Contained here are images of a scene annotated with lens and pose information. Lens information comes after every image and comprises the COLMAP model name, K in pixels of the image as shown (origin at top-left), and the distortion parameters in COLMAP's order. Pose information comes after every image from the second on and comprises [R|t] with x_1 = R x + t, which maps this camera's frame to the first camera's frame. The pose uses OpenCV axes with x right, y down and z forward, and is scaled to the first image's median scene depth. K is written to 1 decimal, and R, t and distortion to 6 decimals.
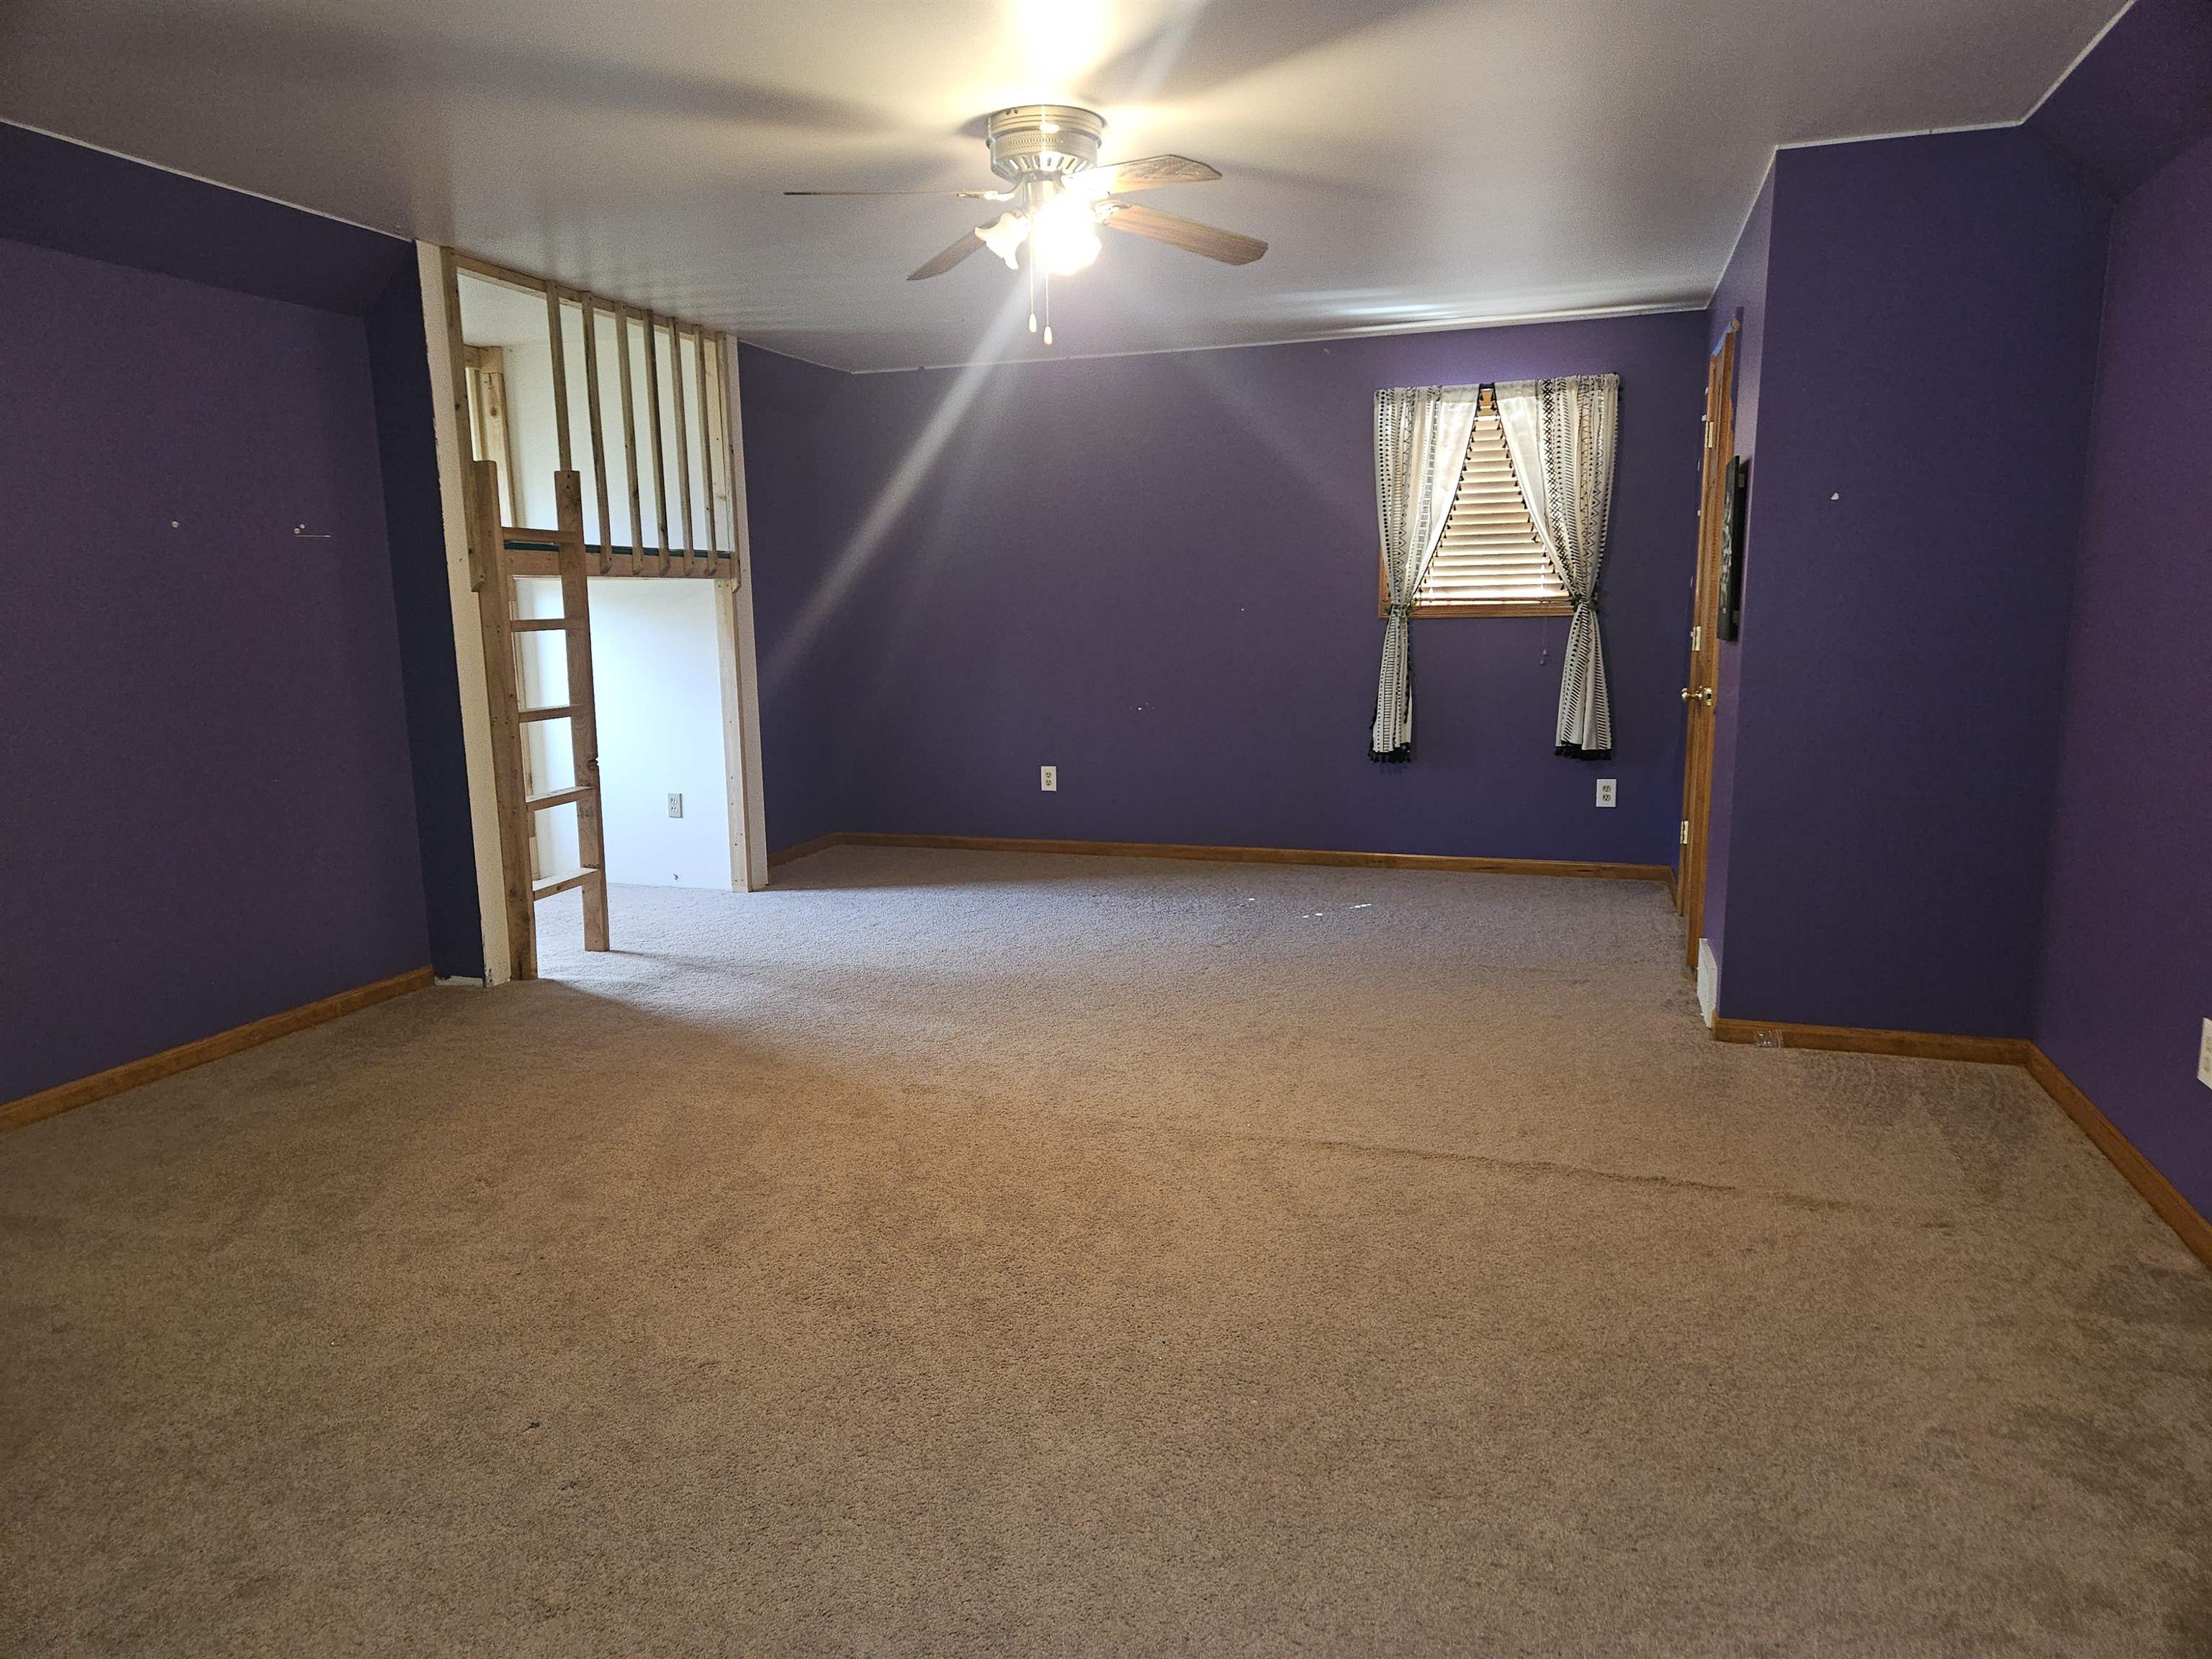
lens RADIAL K [[1465.2, 0, 1094.4], [0, 1465.2, 848.2], [0, 0, 1]] dist [0.040587, -0.002412]
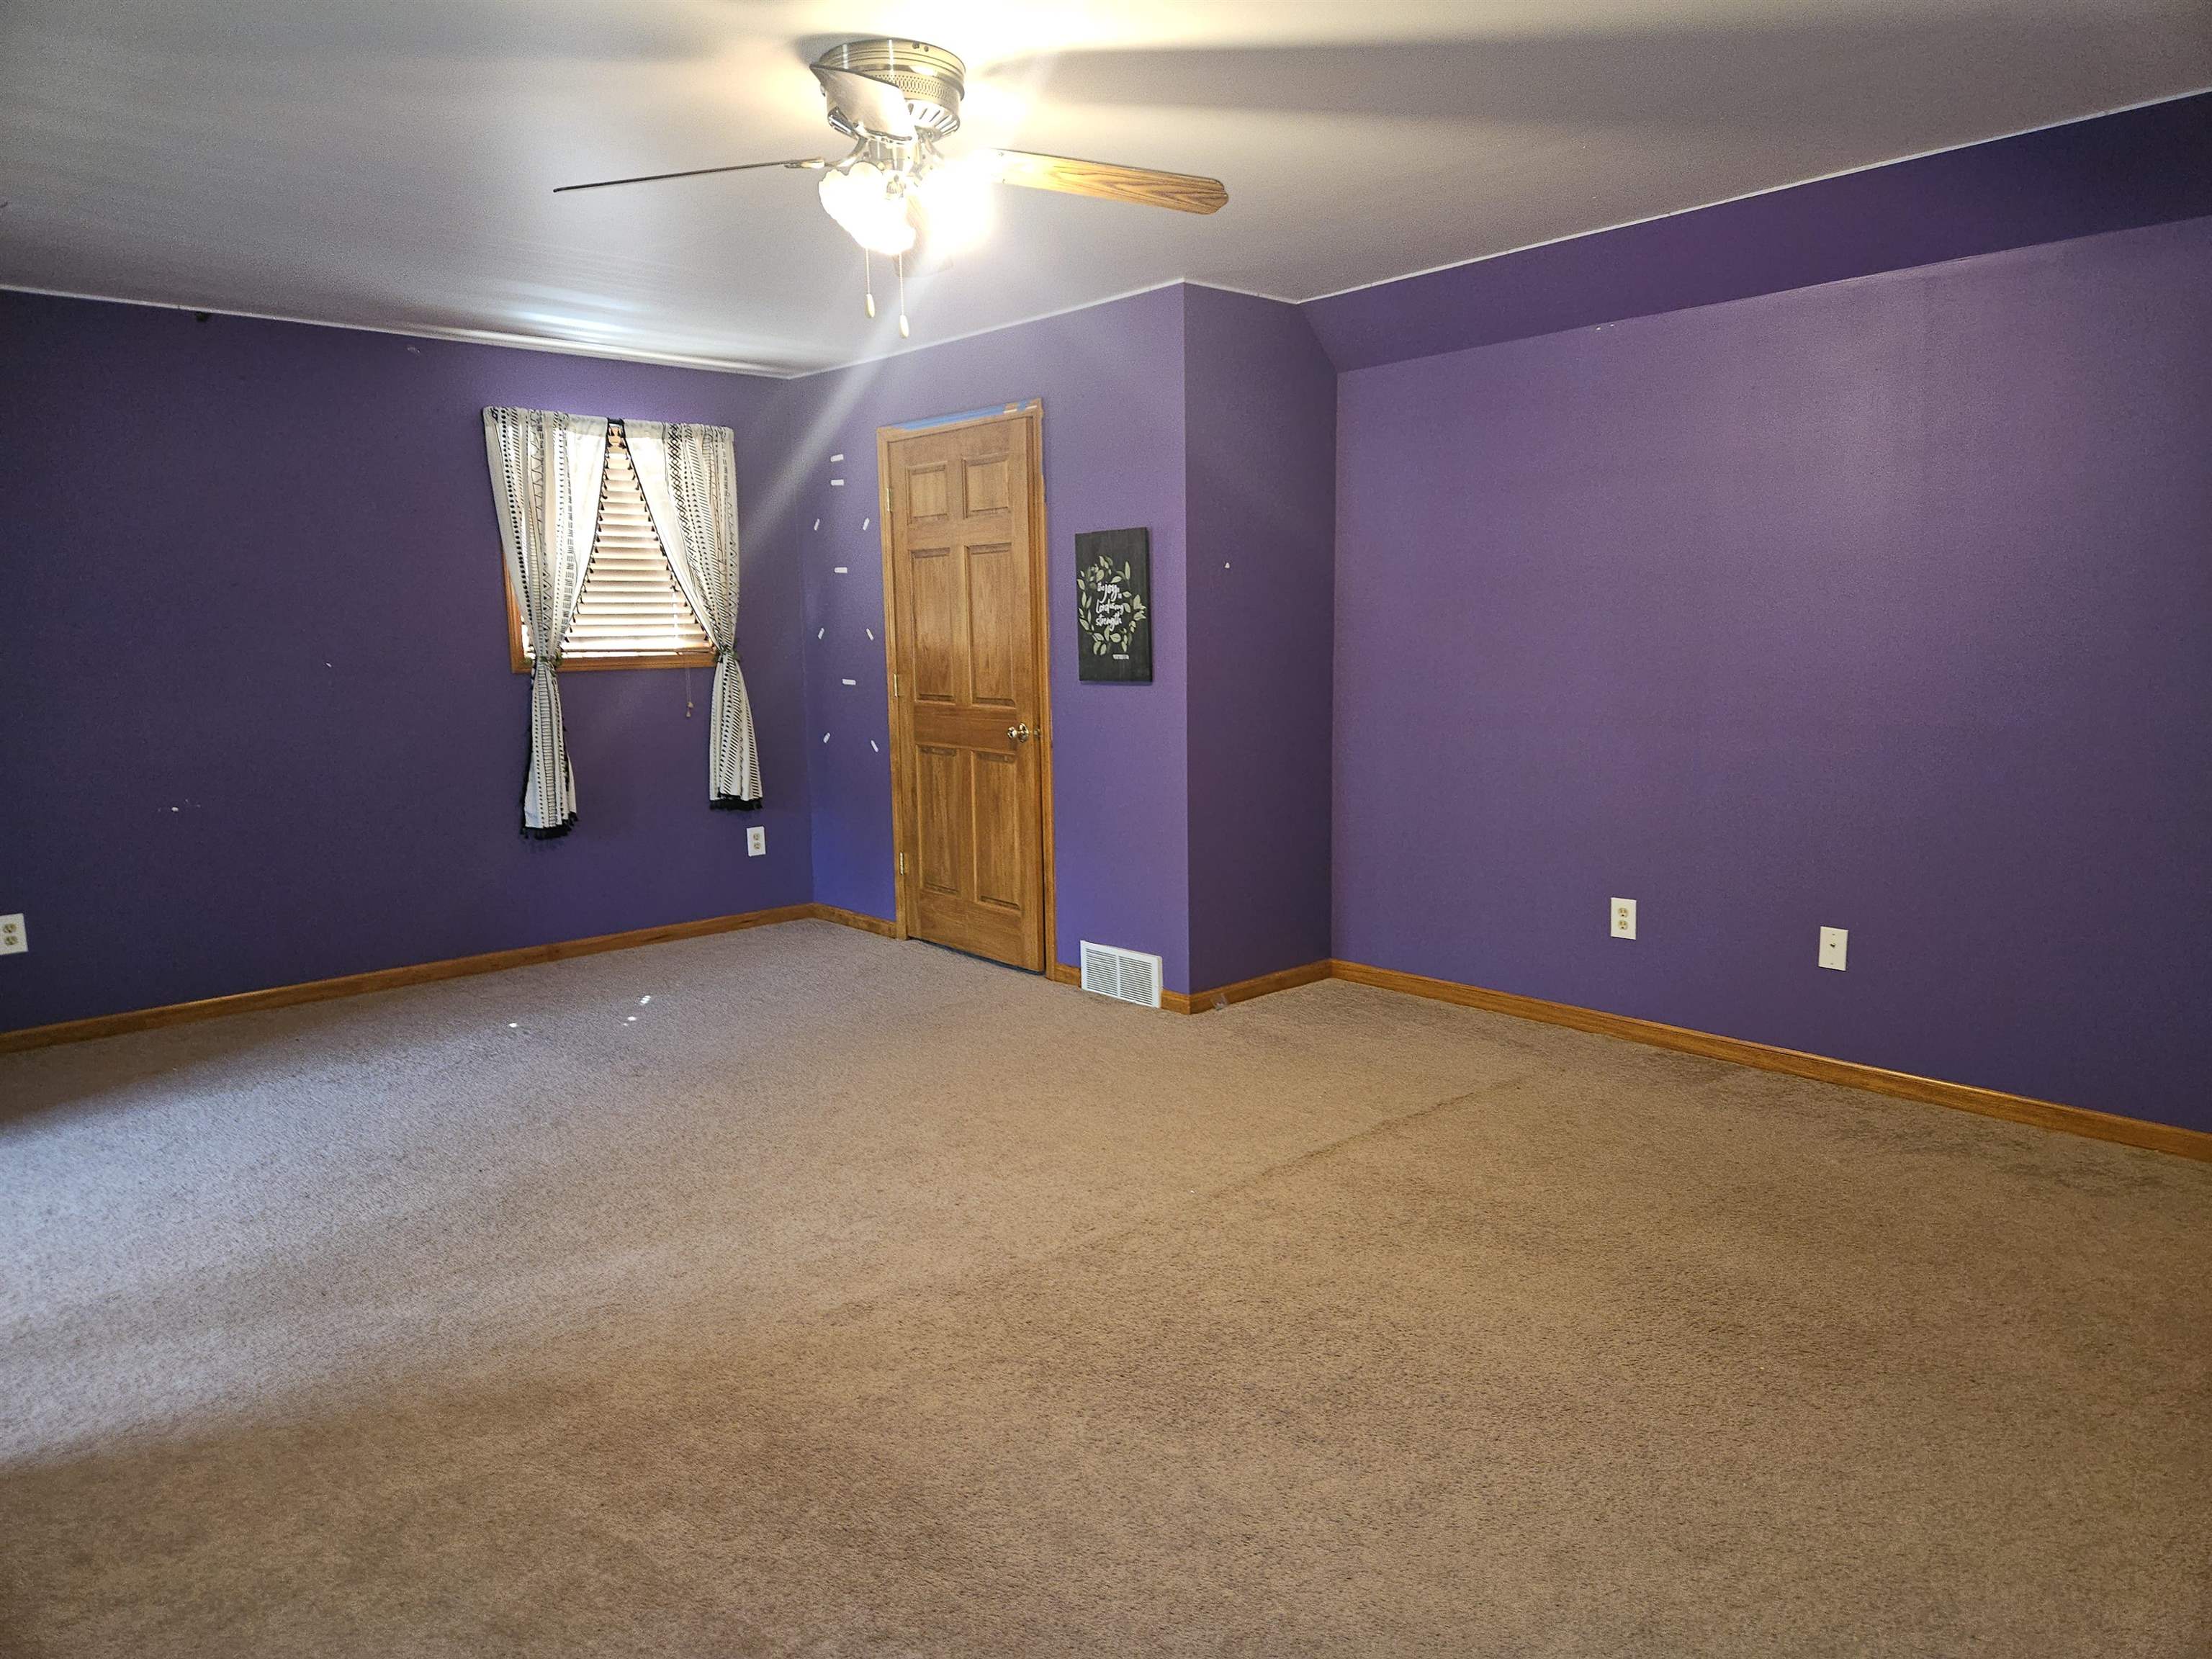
lens RADIAL K [[1442.7, 0, 1106.0], [0, 1442.7, 829.5], [0, 0, 1]] dist [0.034691, -0.001191]
pose [[0.476252, -0.112770, 0.872047, -0.405952], [0.156085, 0.986835, 0.042371, -0.051000], [-0.865345, 0.115934, 0.487584, 0.316872]]
